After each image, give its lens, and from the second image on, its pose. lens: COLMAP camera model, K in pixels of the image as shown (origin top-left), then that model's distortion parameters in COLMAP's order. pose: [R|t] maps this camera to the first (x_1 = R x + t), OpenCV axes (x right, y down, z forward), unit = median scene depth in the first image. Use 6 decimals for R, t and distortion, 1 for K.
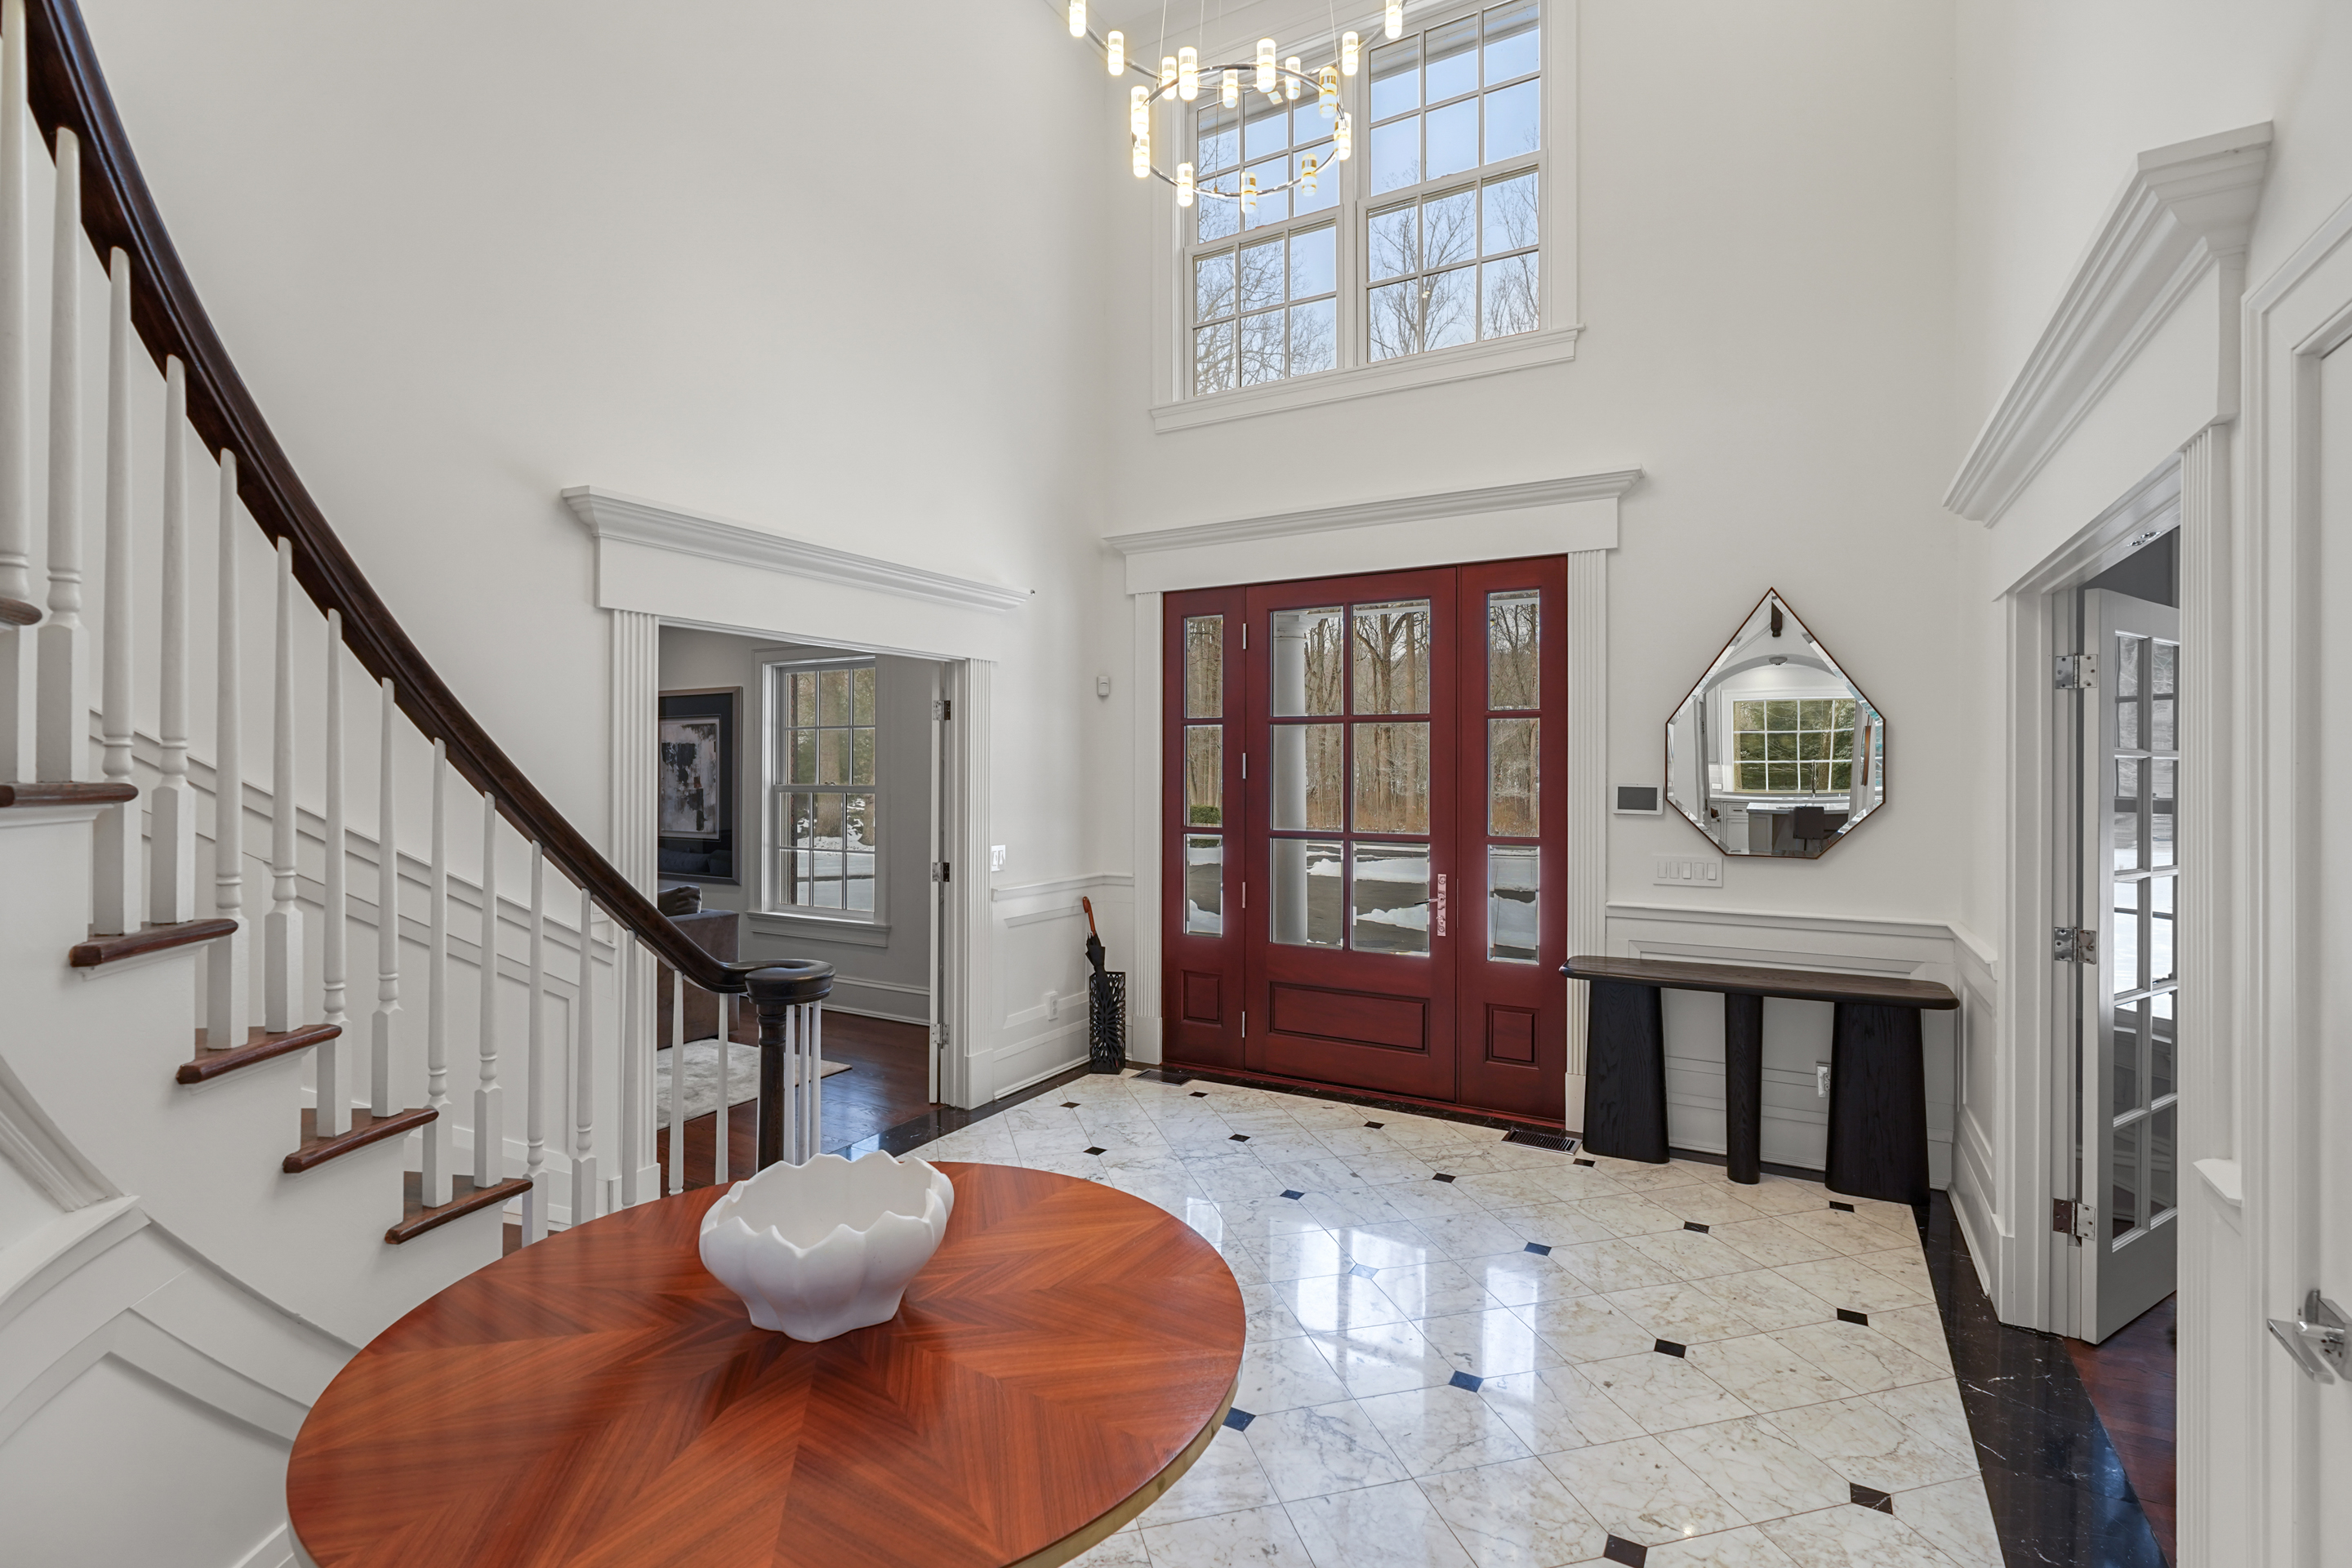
lens RADIAL K [[1094.3, 0, 1155.6], [0, 1094.3, 777.5], [0, 0, 1]] dist [-0.000324, -0.000055]
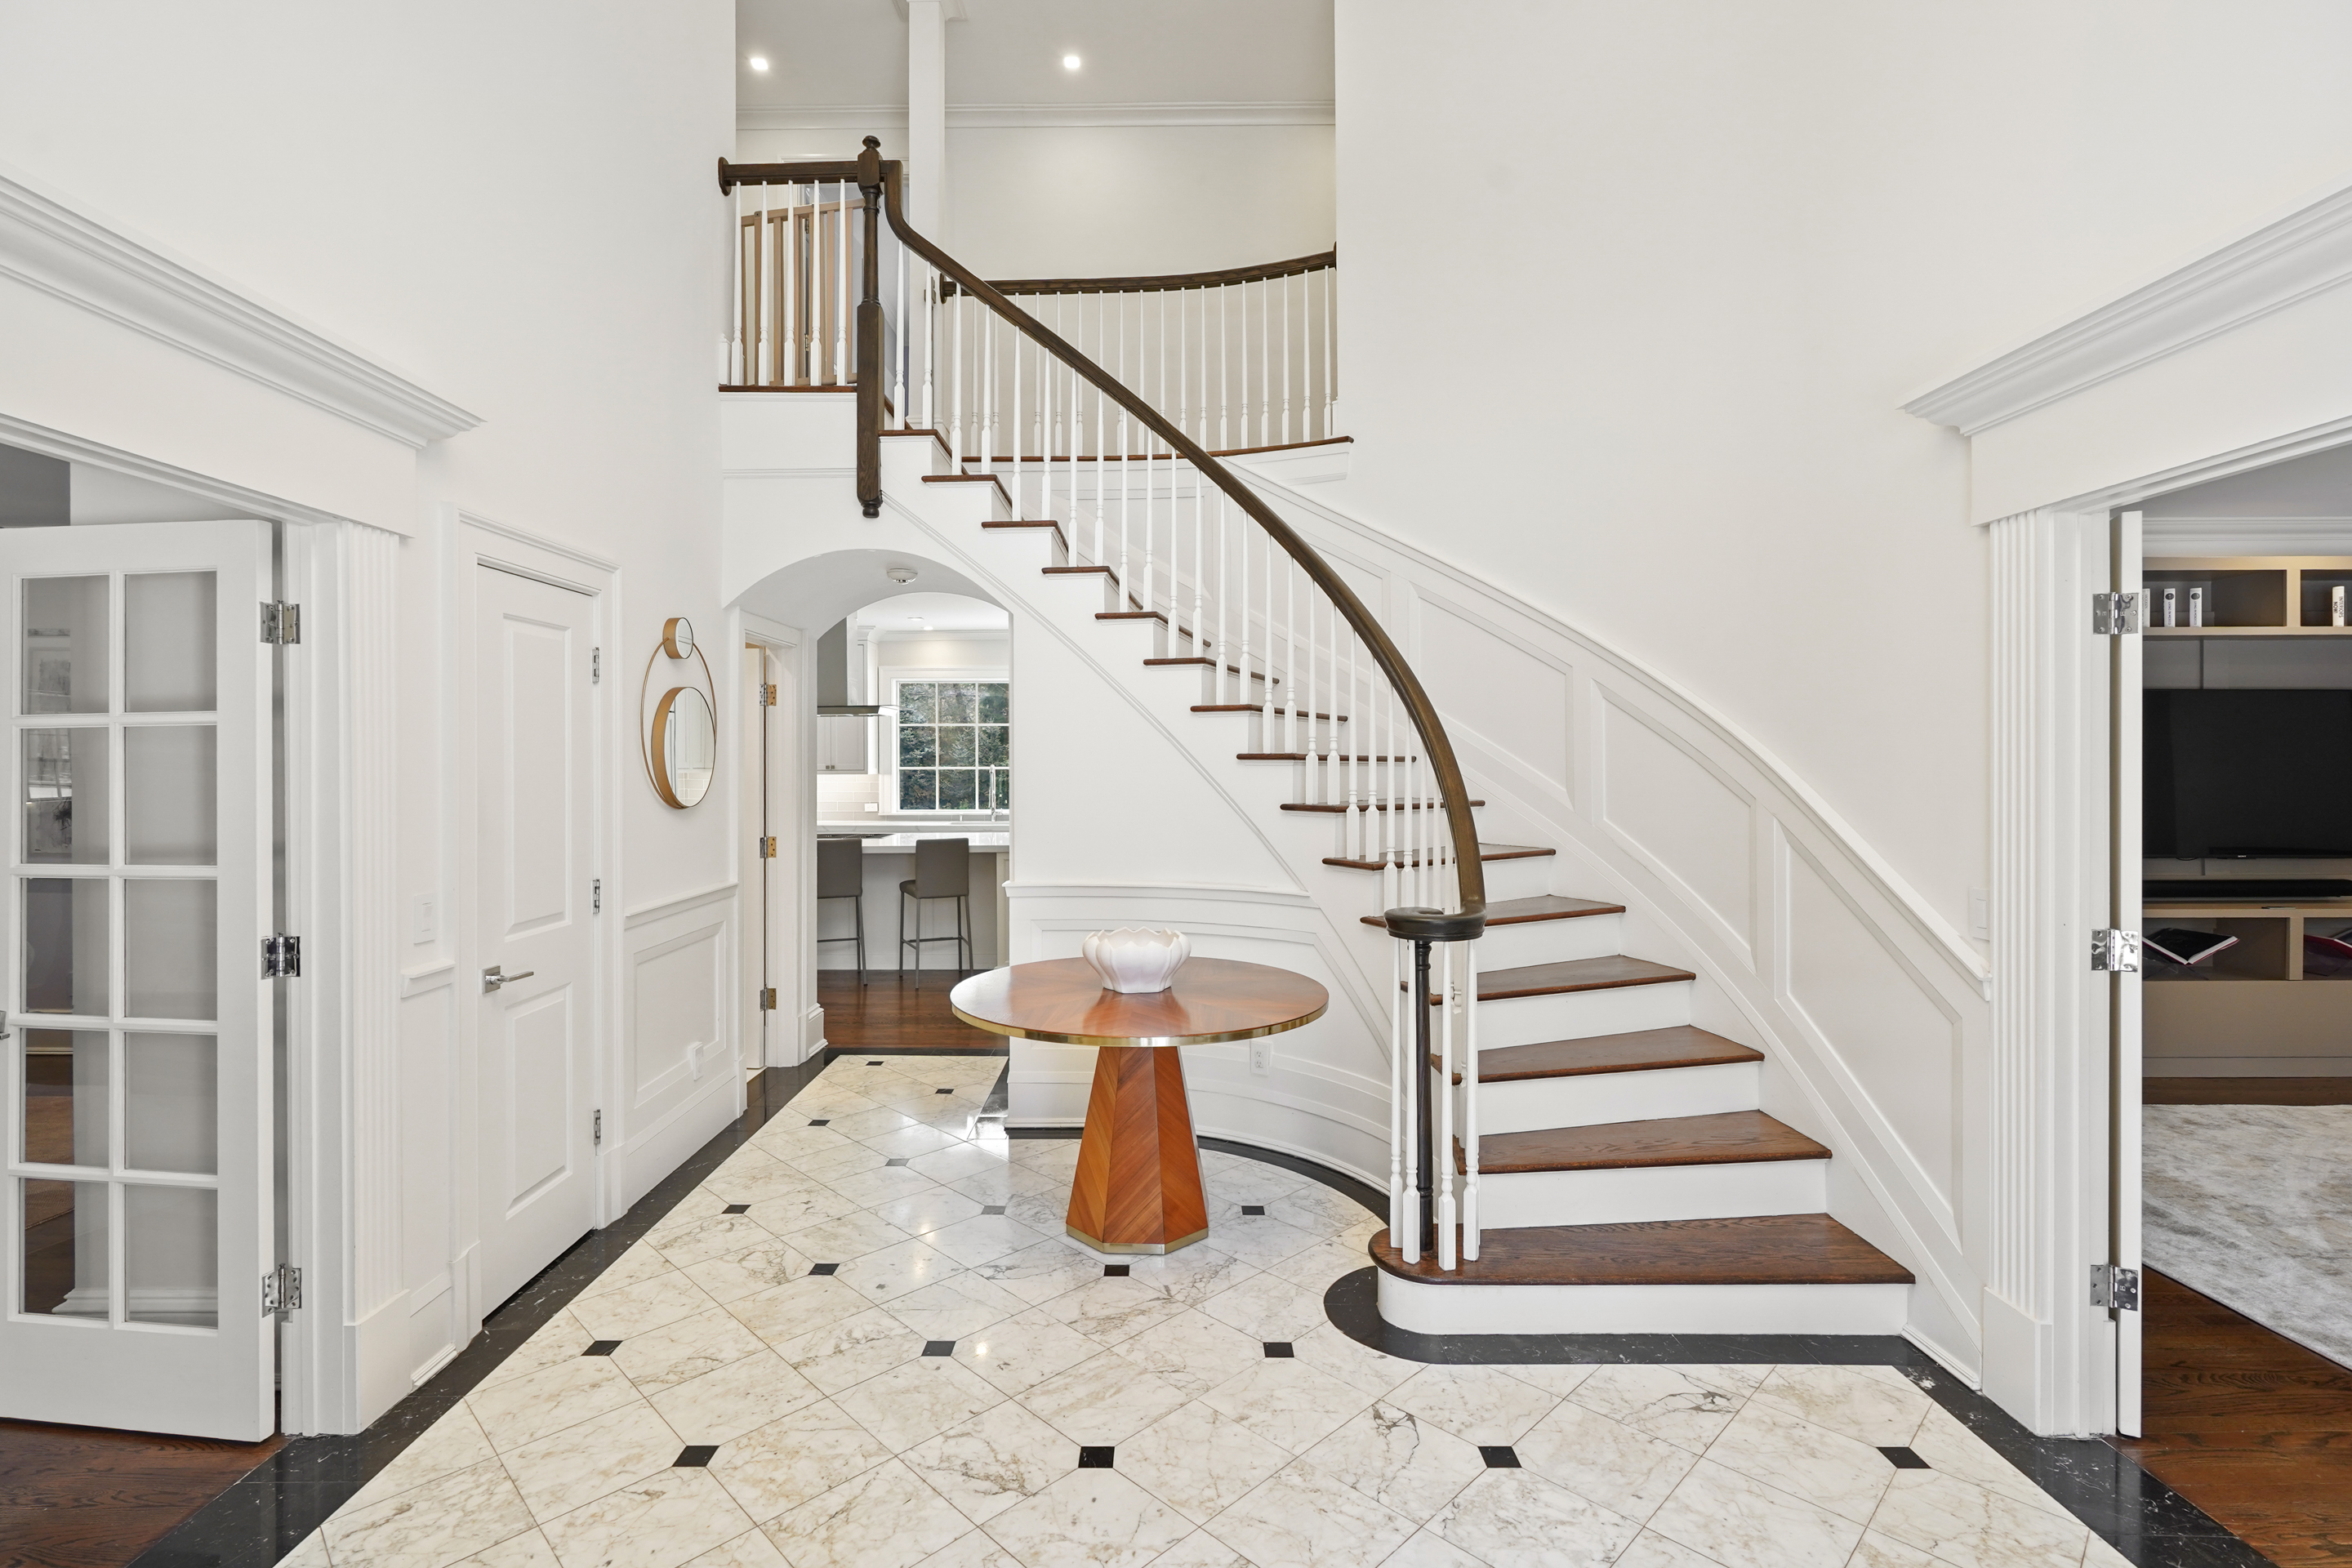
lens RADIAL K [[1094.3, 0, 1155.6], [0, 1094.3, 777.5], [0, 0, 1]] dist [-0.000324, -0.000055]
pose [[-0.867008, 0.001718, -0.498292, 0.508714], [-0.006474, 0.999871, 0.014711, 0.016613], [0.498253, 0.015981, -0.866884, 1.910575]]
